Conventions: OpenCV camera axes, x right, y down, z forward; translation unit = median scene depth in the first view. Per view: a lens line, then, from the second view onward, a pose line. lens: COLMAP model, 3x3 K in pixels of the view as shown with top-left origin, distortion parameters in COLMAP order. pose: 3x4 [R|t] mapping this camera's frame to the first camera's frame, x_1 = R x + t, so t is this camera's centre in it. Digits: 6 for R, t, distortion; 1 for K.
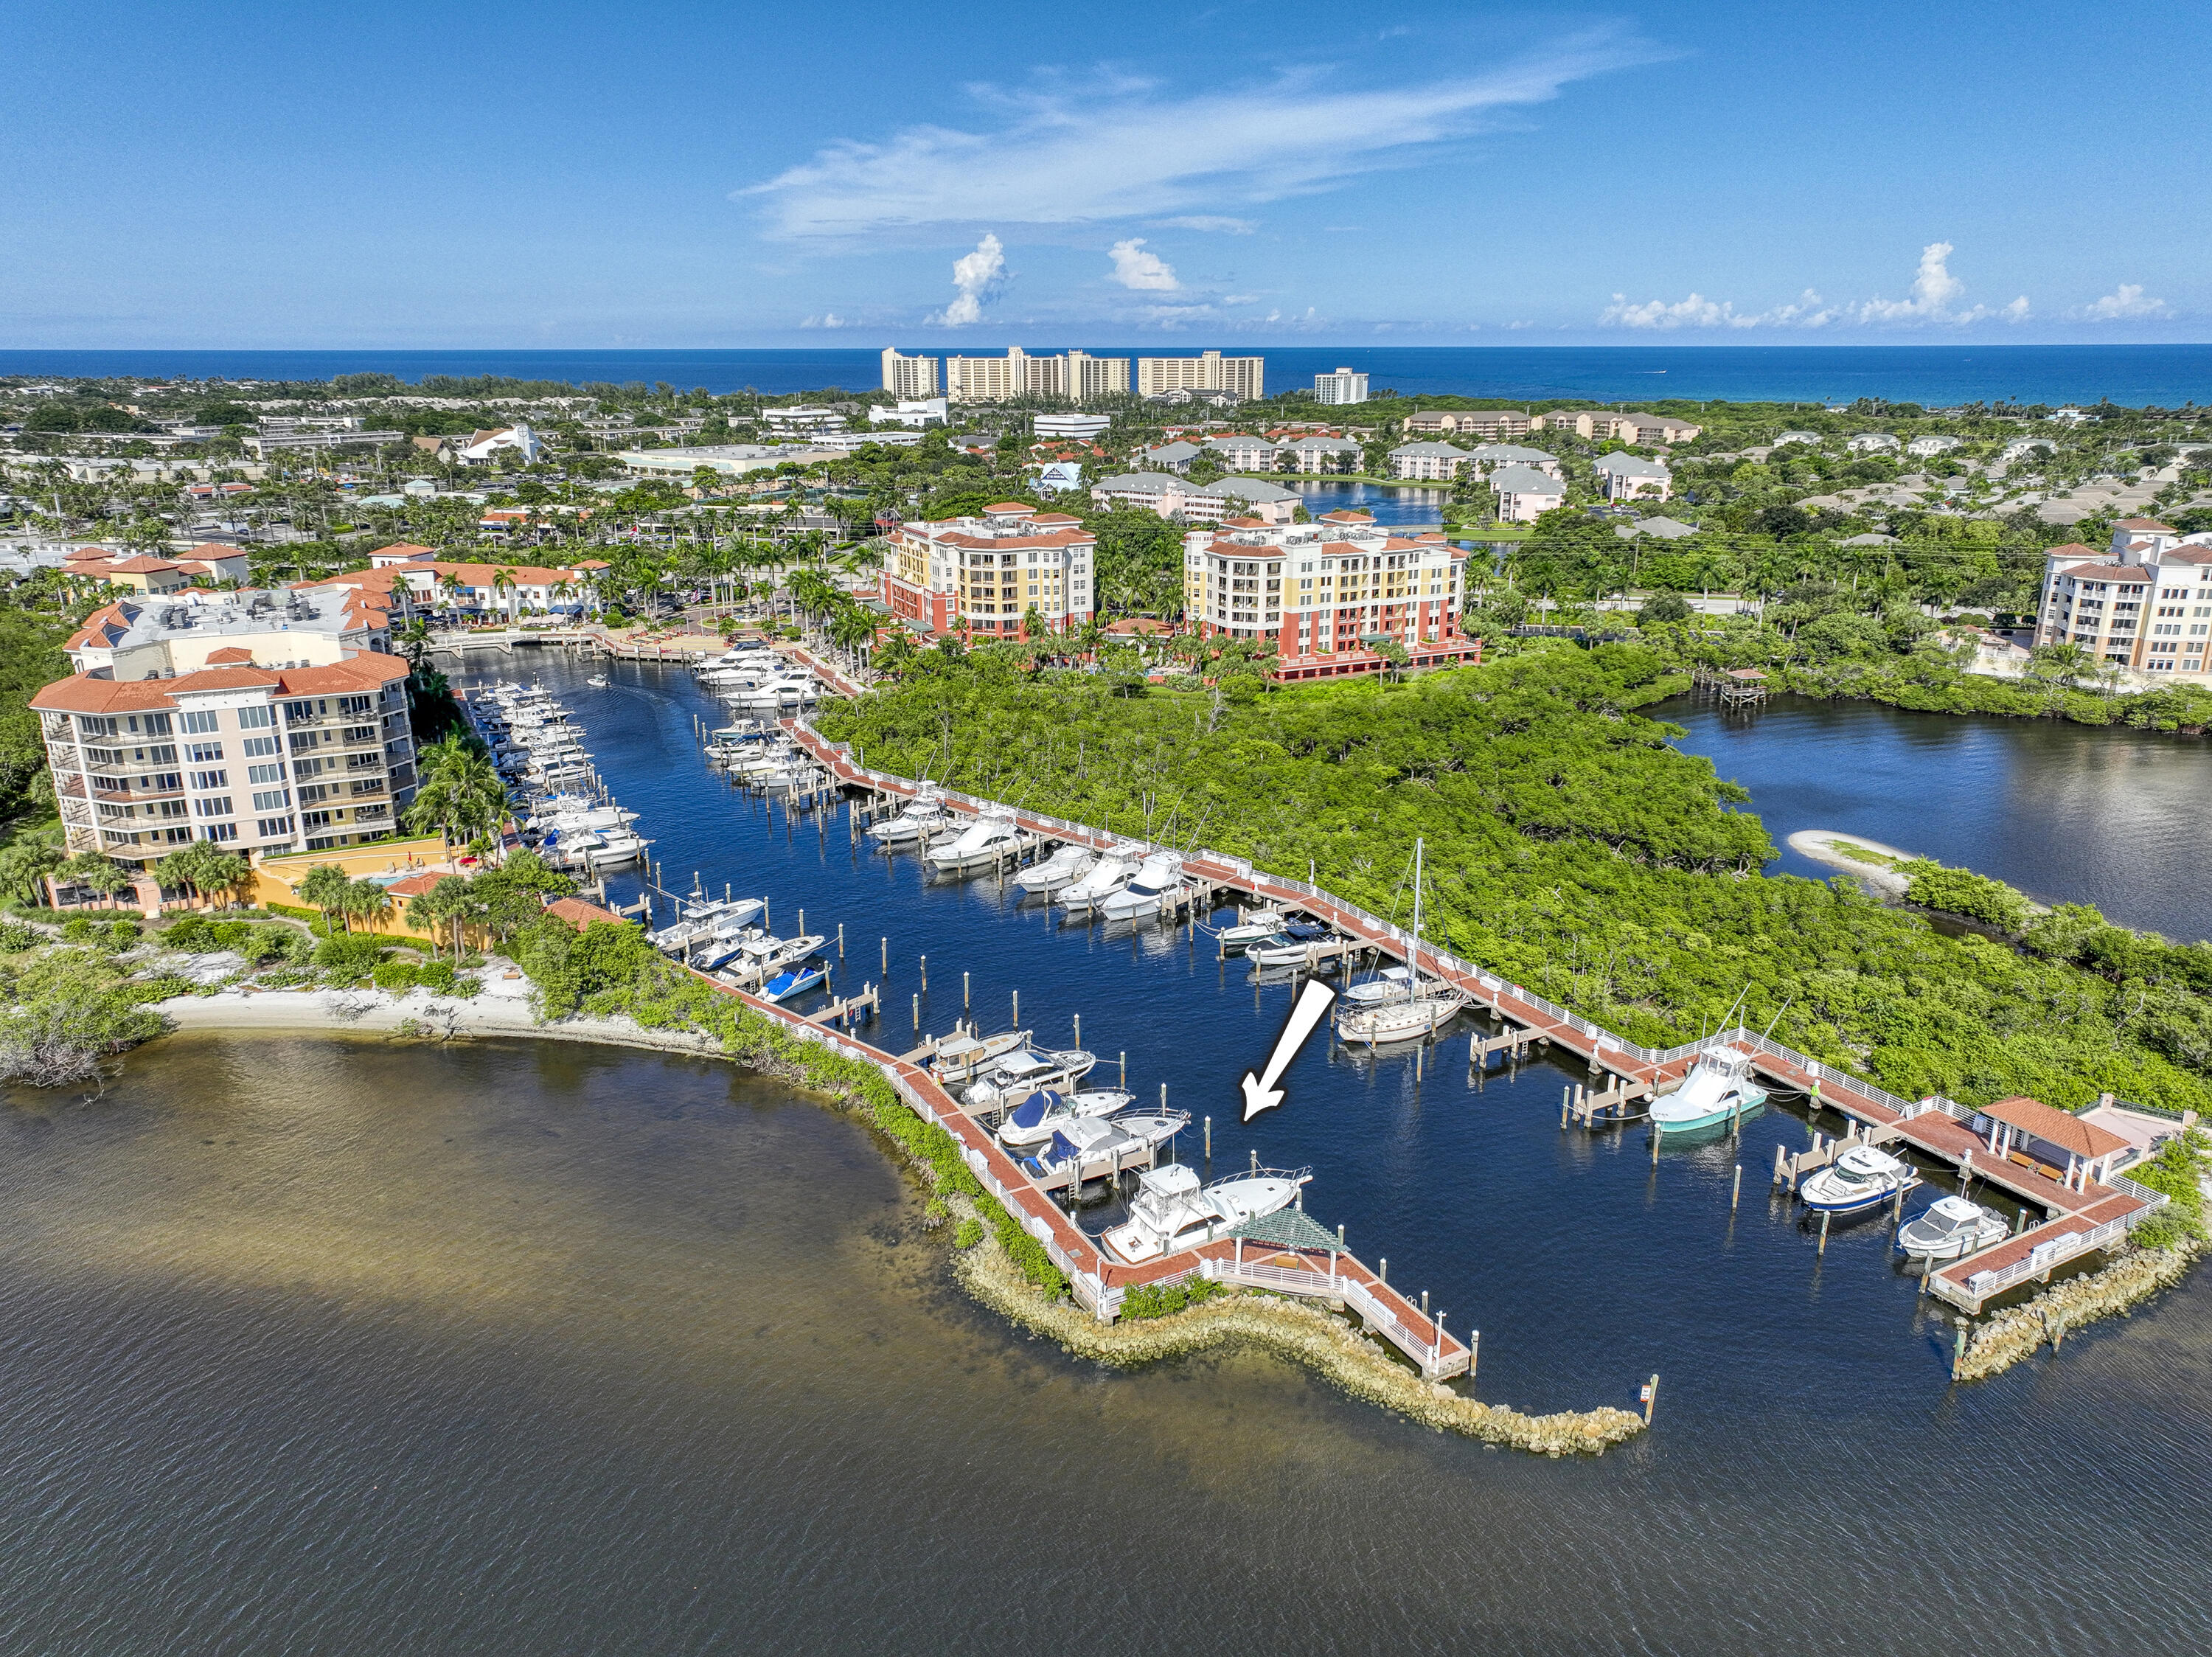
lens RADIAL K [[1556.5, 0, 1109.9], [0, 1556.5, 832.3], [0, 0, 1]] dist [0.004089, 0.011127]
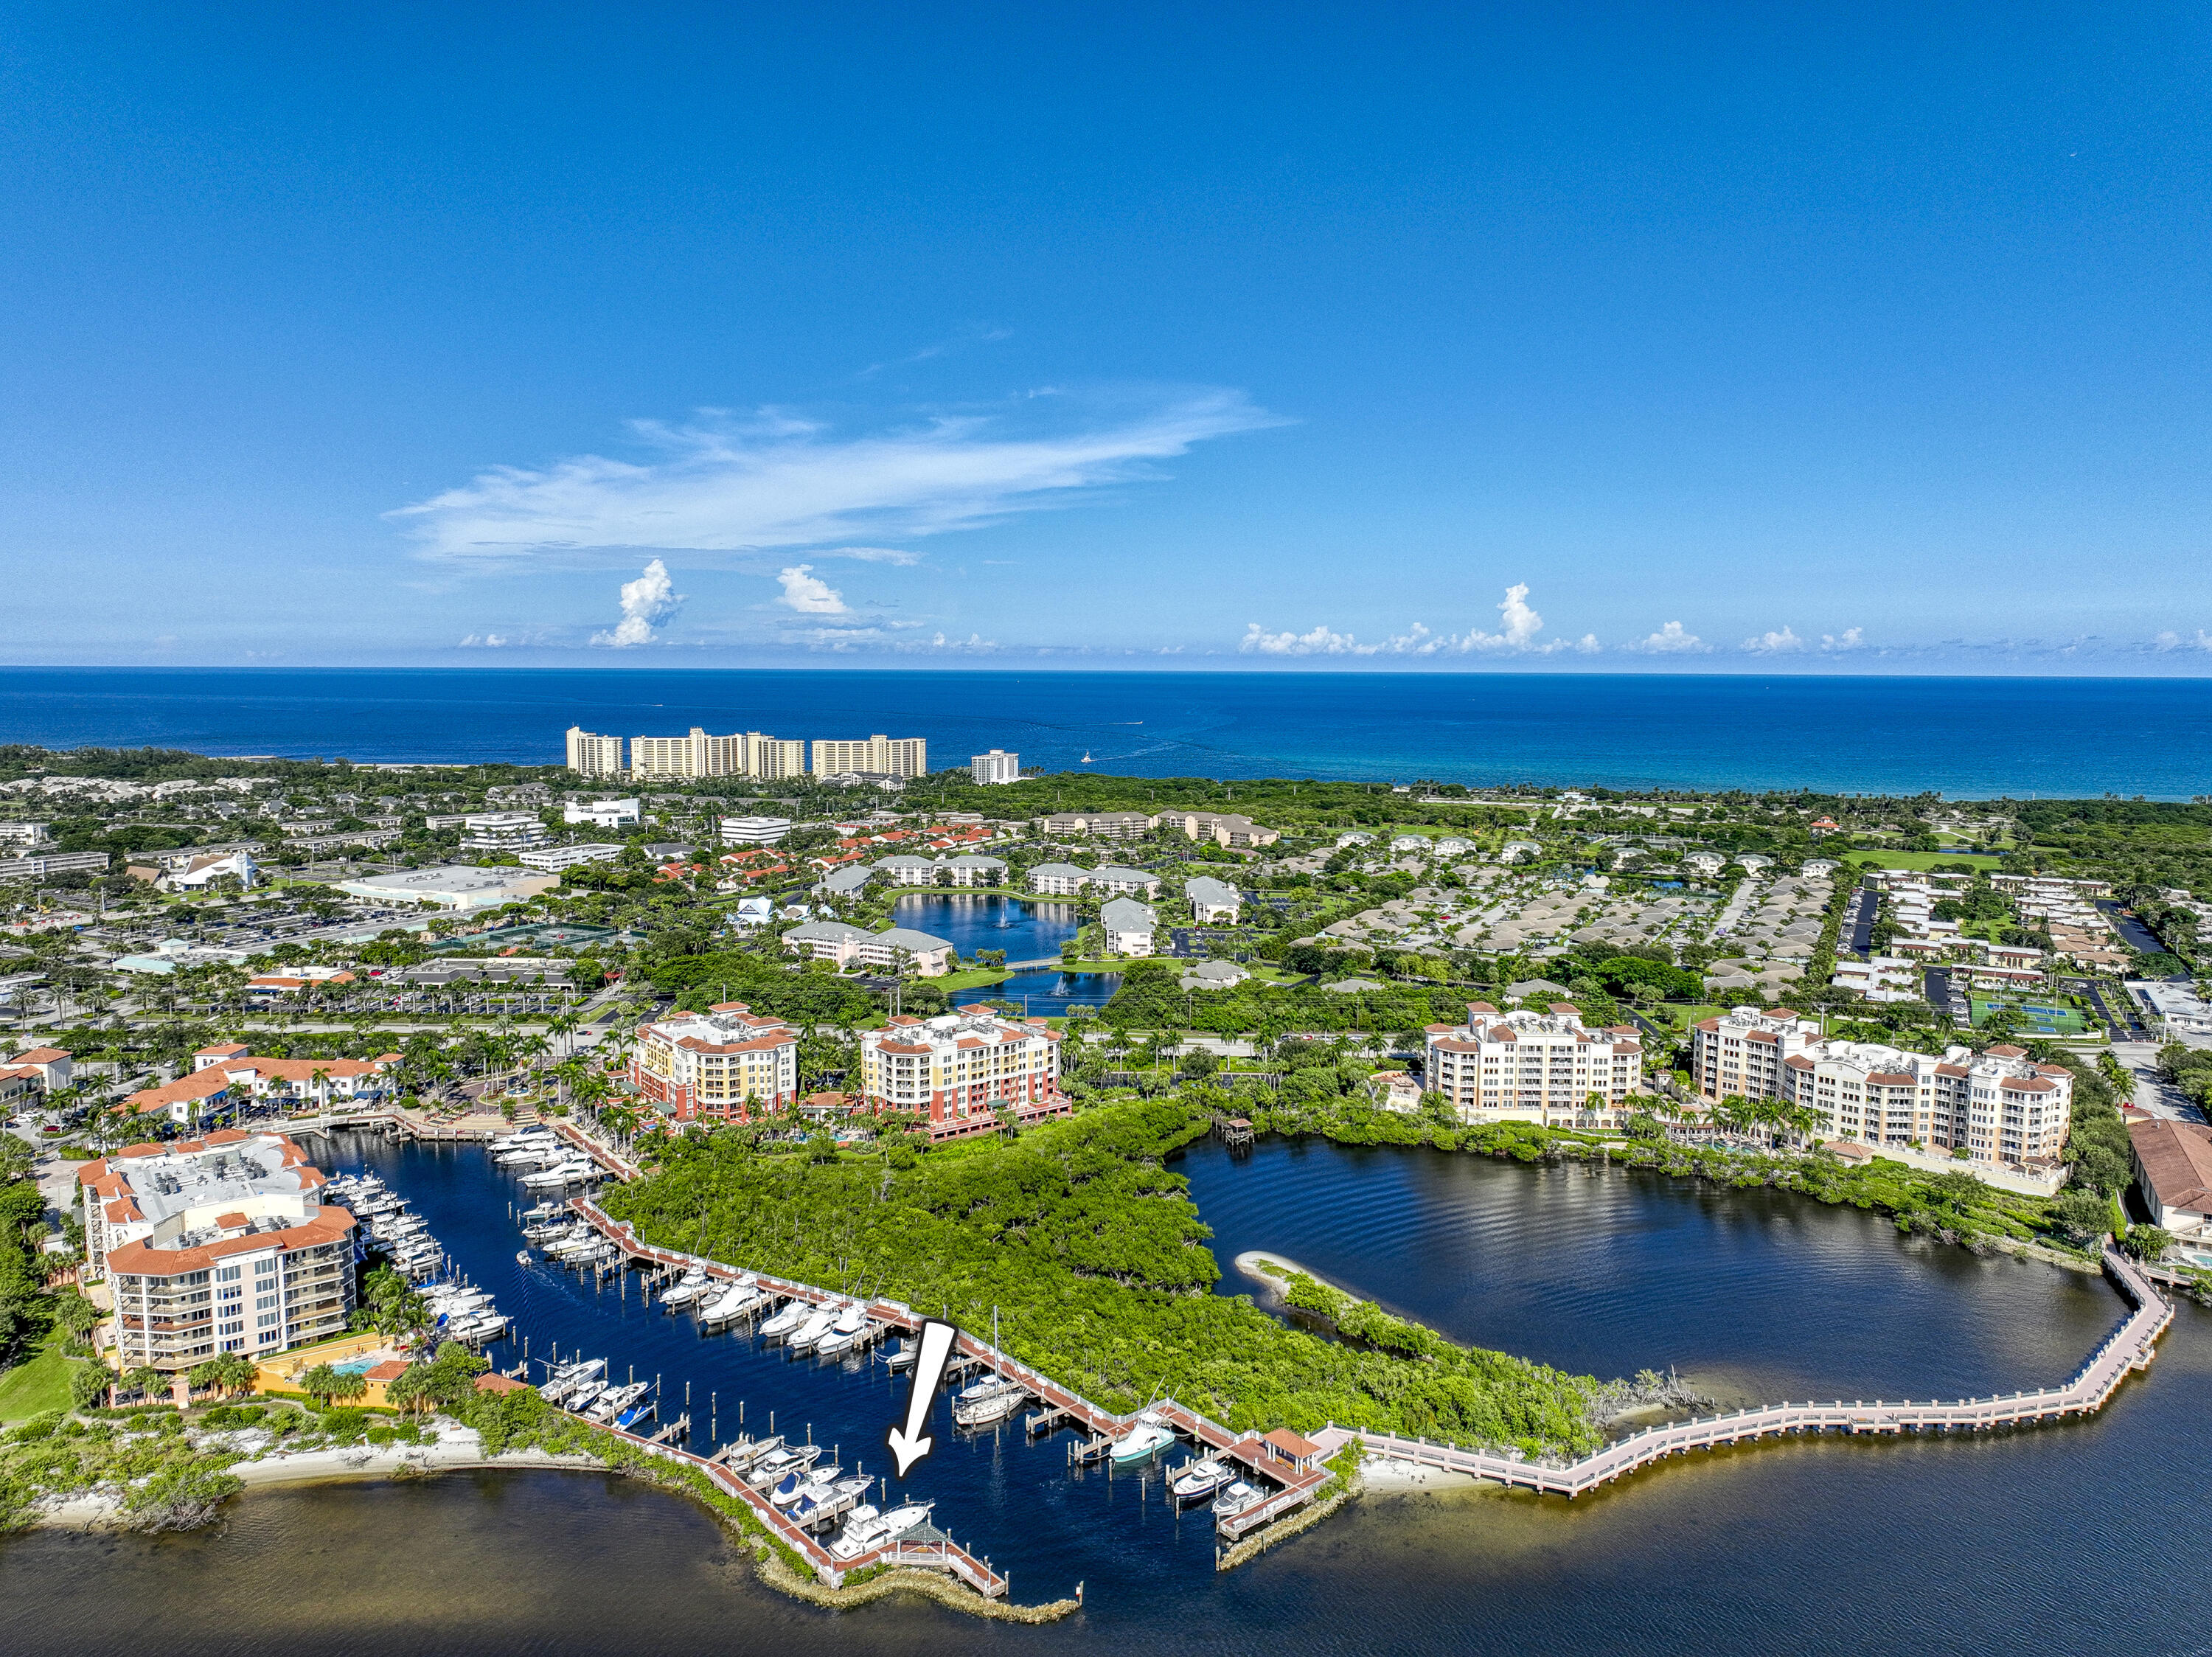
lens RADIAL K [[1556.5, 0, 1107.7], [0, 1556.5, 839.3], [0, 0, 1]] dist [0.004089, 0.011127]
pose [[0.978637, -0.016808, 0.204906, -0.021197], [0.055589, 0.981163, -0.185012, -0.098999], [-0.197937, 0.192450, 0.961137, -0.475391]]
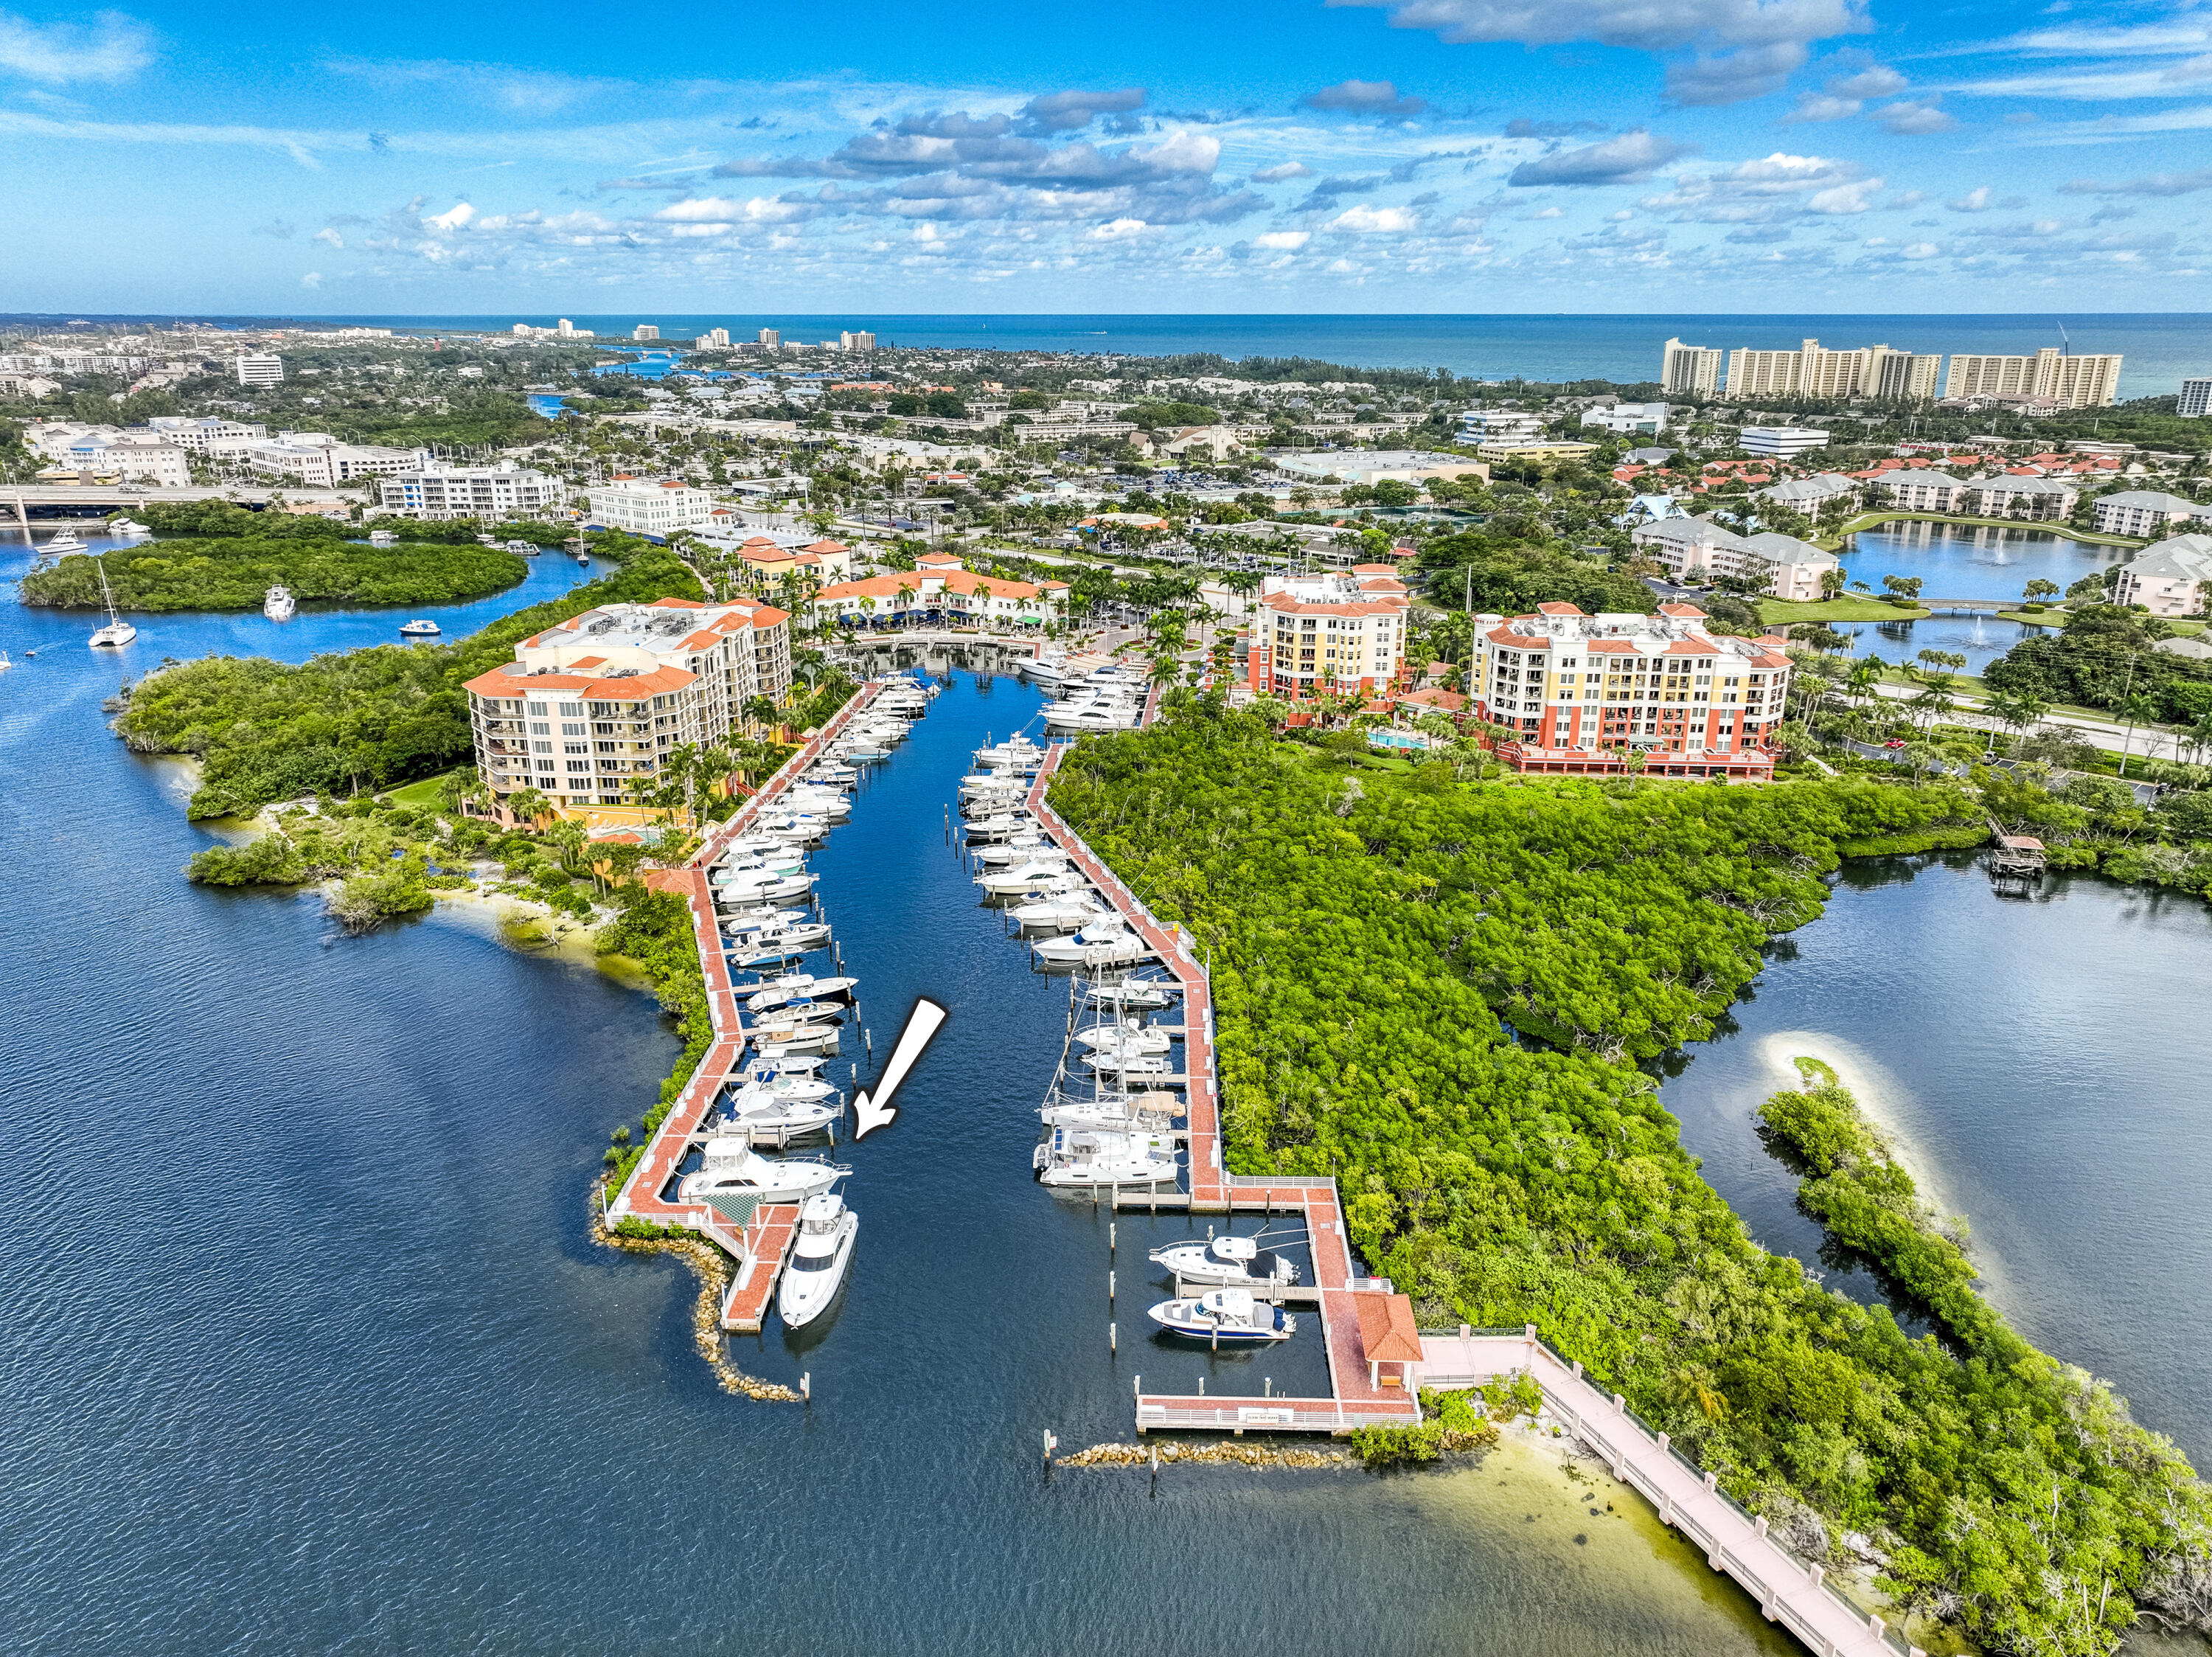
lens RADIAL K [[1556.5, 0, 1105.7], [0, 1556.5, 831.0], [0, 0, 1]] dist [0.002106, 0.014392]
pose [[0.861549, 0.165194, -0.480046, 0.385216], [-0.155538, 0.985997, 0.060156, -0.080357], [0.483261, 0.022838, 0.875178, -0.024072]]
